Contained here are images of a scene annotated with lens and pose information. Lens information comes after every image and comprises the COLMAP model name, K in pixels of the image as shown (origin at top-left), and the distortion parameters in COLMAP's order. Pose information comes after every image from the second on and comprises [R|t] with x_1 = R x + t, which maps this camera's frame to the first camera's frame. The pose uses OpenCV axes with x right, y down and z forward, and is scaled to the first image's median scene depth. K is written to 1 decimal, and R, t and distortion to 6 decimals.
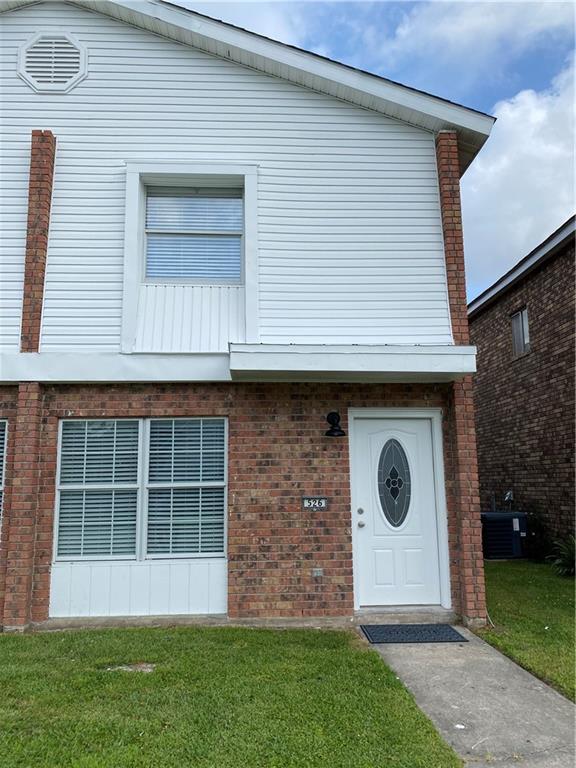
lens RADIAL K [[575.6, 0, 288.0], [0, 575.6, 384.0], [0, 0, 1]] dist [0.072042, -0.062378]
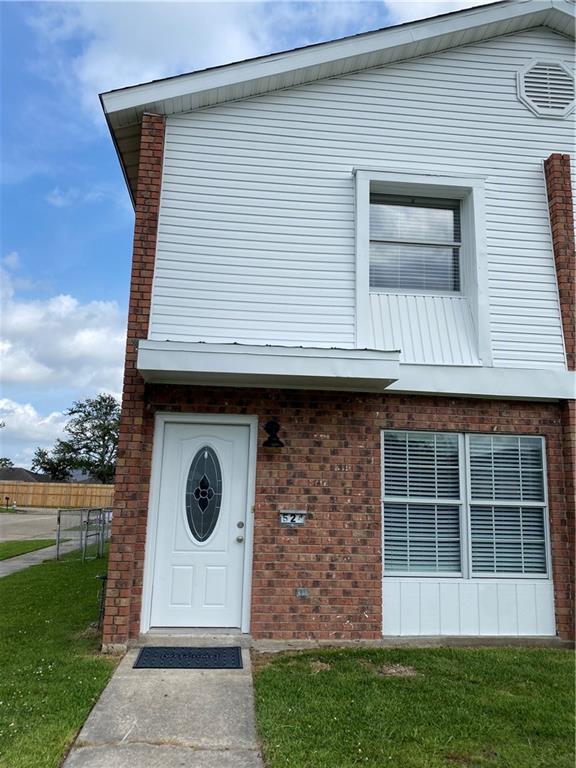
lens RADIAL K [[610.8, 0, 290.6], [0, 610.8, 373.1], [0, 0, 1]] dist [0.064826, -0.081465]
pose [[0.996736, 0.048494, 0.064548, -0.982847], [-0.046584, 0.998440, -0.030779, 0.005228], [-0.065940, 0.027672, 0.997440, -0.041429]]
